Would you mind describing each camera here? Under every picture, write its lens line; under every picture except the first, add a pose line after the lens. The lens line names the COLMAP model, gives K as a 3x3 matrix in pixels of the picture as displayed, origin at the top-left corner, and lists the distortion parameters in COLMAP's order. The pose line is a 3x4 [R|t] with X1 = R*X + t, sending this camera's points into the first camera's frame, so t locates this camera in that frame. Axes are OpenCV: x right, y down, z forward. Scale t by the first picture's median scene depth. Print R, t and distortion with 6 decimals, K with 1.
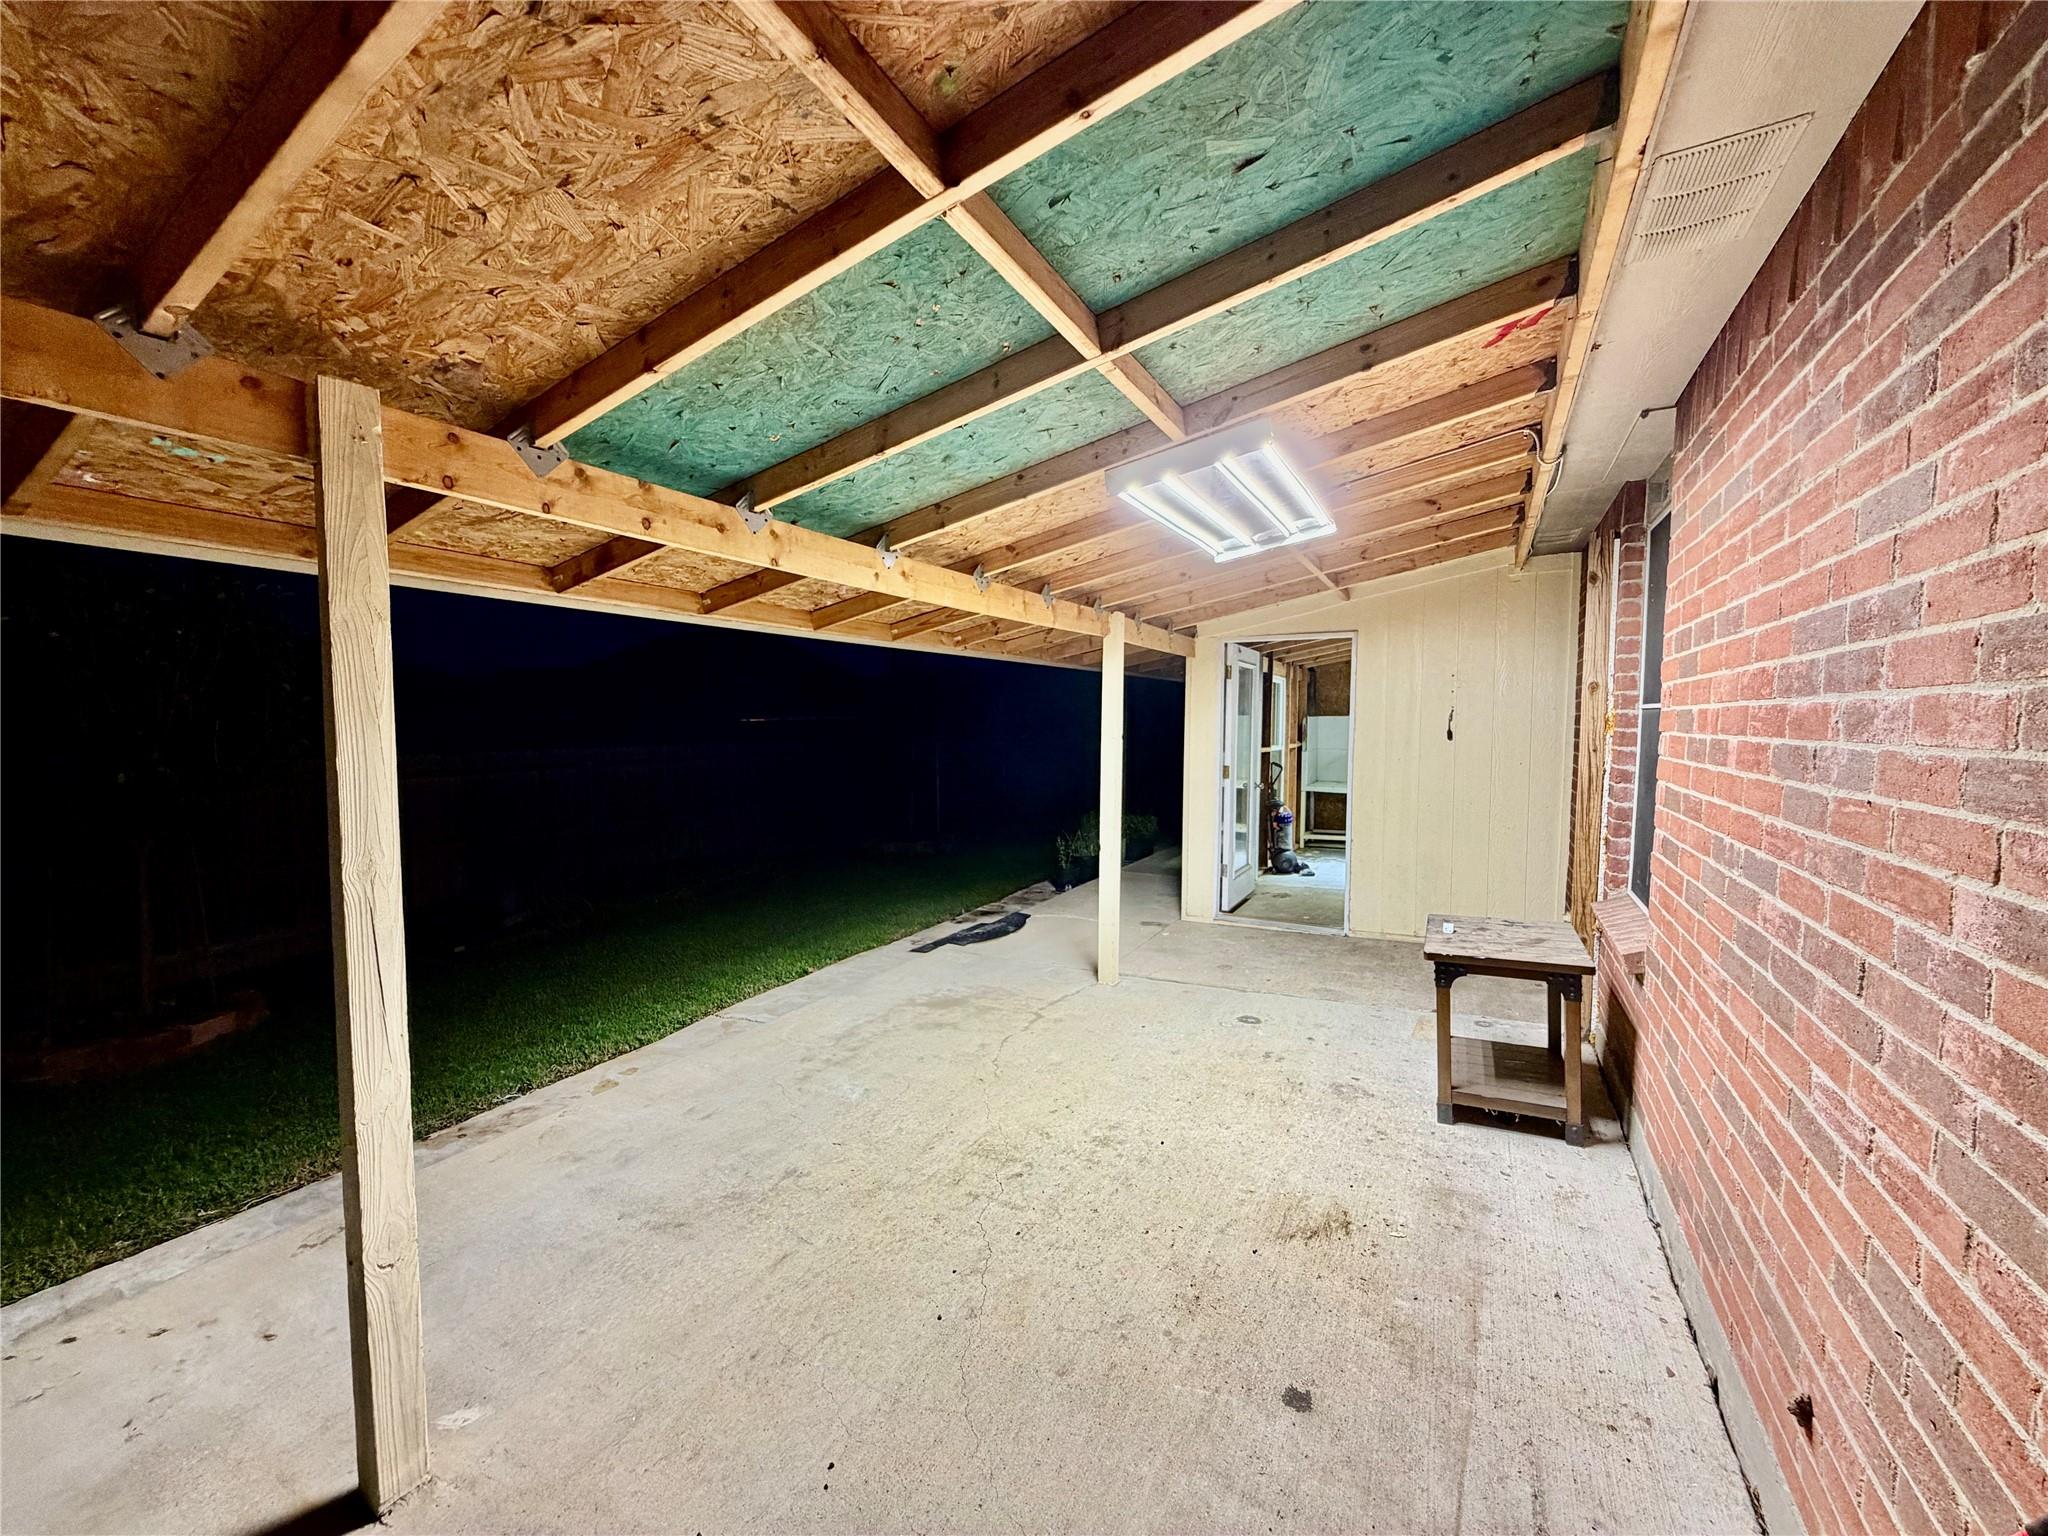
lens RADIAL K [[816.0, 0, 1026.0], [0, 816.0, 771.9], [0, 0, 1]] dist [-0.002828, -0.000183]
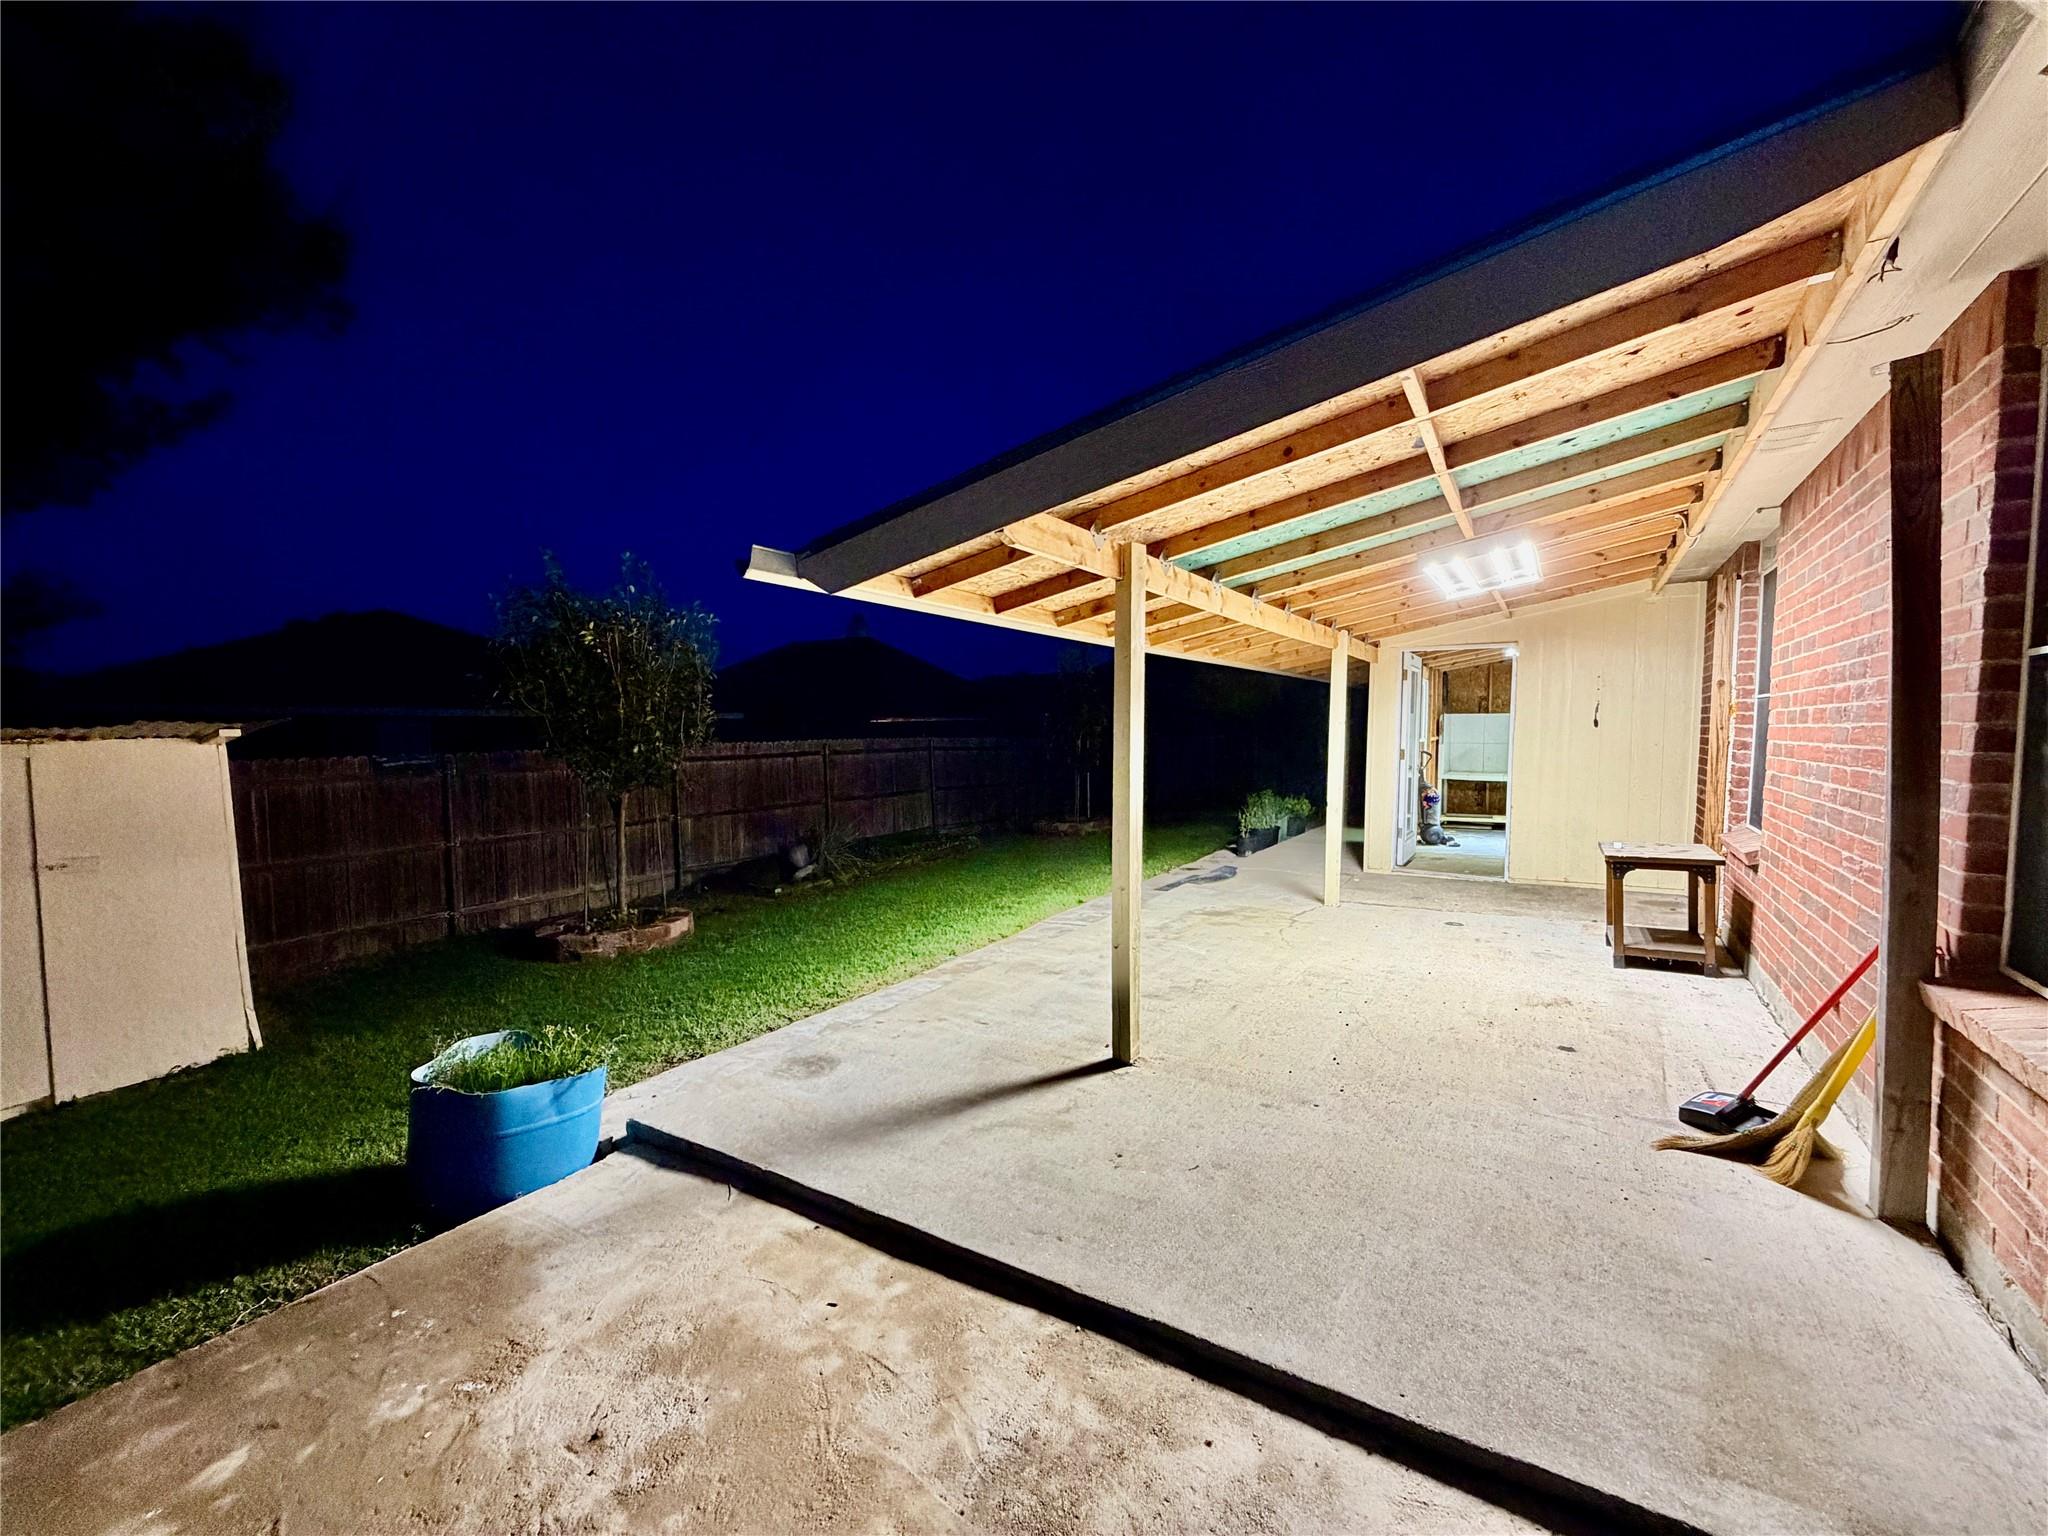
lens RADIAL K [[816.0, 0, 1022.0], [0, 816.0, 771.8], [0, 0, 1]] dist [-0.002828, -0.000183]
pose [[0.996283, 0.006730, -0.085881, -0.437567], [-0.007345, 0.999950, -0.006843, 0.075651], [0.085830, 0.007448, 0.996282, -0.575019]]
